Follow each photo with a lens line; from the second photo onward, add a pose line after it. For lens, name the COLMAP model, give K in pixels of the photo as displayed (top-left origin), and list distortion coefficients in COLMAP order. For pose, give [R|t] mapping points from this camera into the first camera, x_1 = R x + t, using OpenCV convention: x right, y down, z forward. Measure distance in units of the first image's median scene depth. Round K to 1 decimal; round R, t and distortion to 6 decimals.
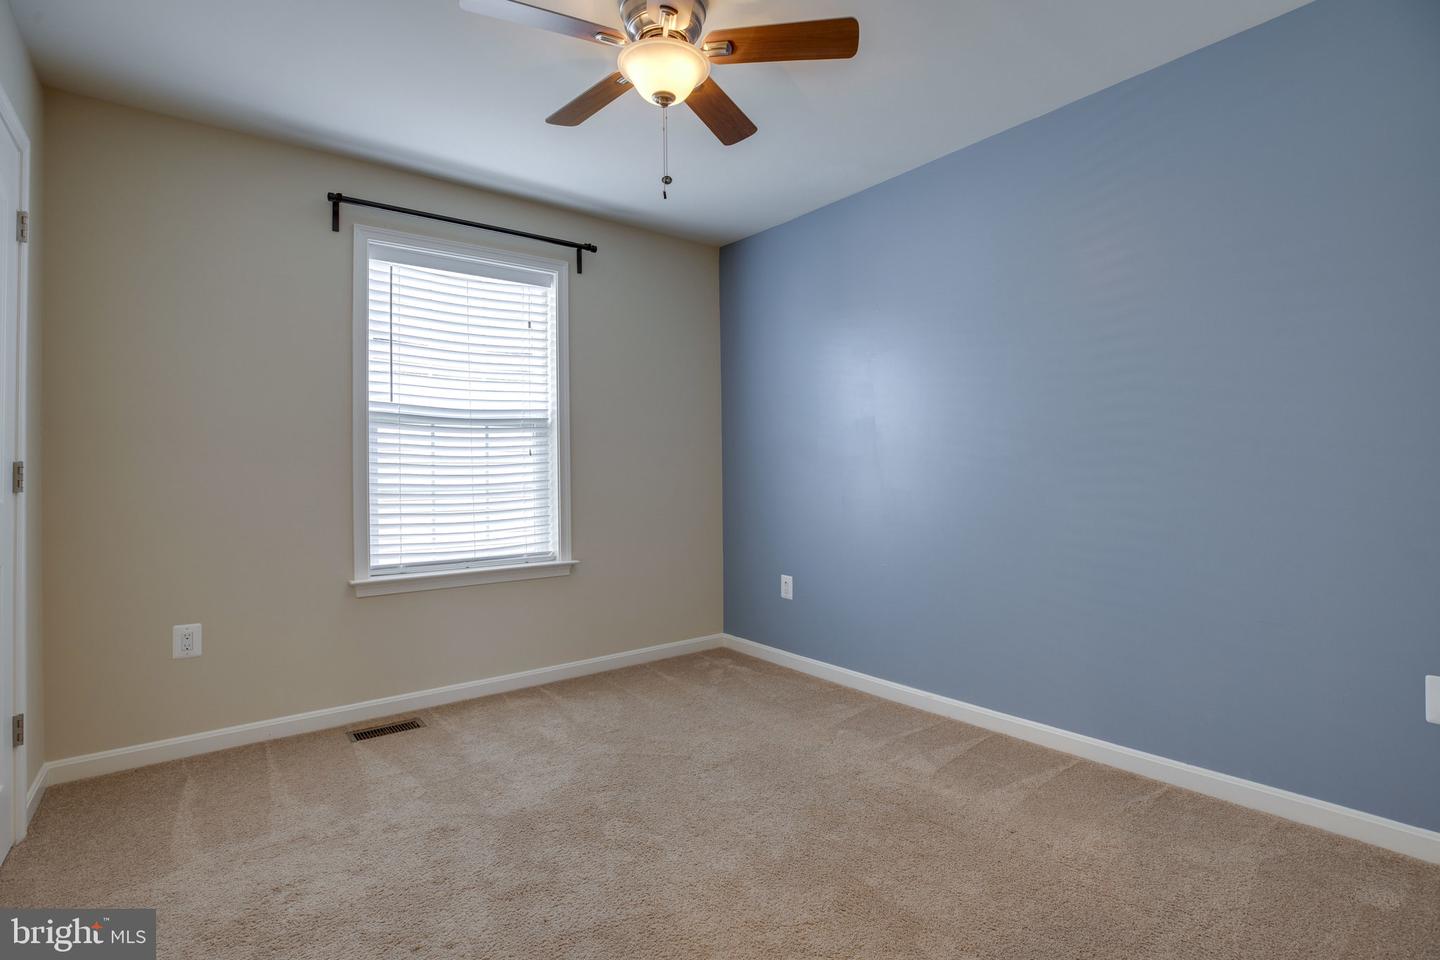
lens RADIAL K [[671.7, 0, 717.9], [0, 671.7, 476.0], [0, 0, 1]] dist [-0.040453, 0.012128]
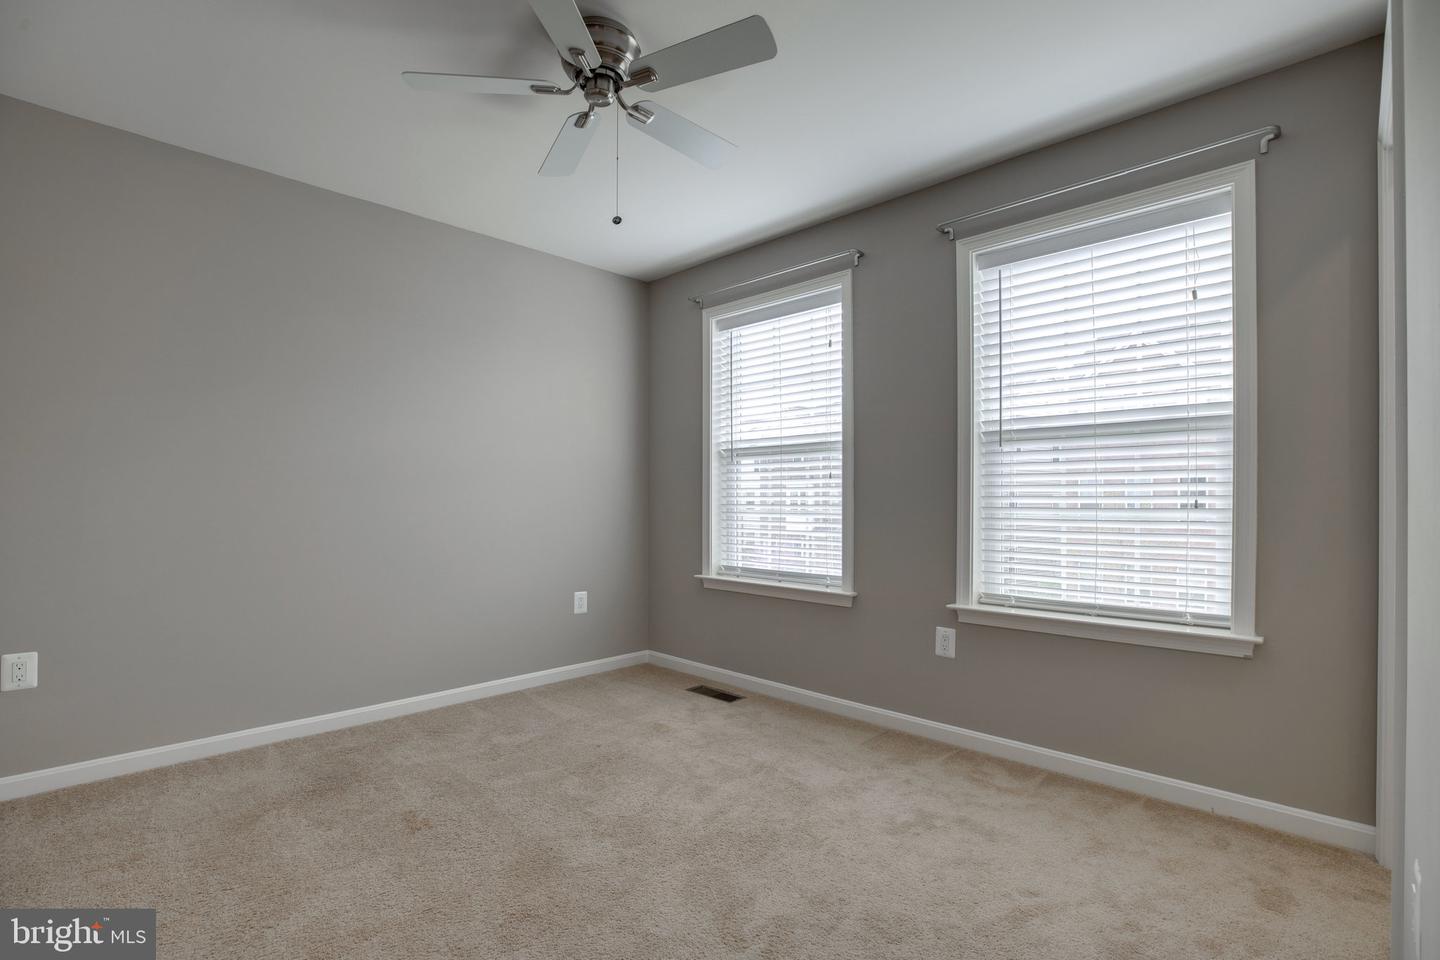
lens RADIAL K [[671.7, 0, 717.9], [0, 671.7, 476.0], [0, 0, 1]] dist [-0.040453, 0.012128]
pose [[0.147311, -0.009739, -0.989042, 0.672813], [-0.007216, 0.999914, -0.010921, -0.023211], [0.989064, 0.008746, 0.147228, 0.681595]]
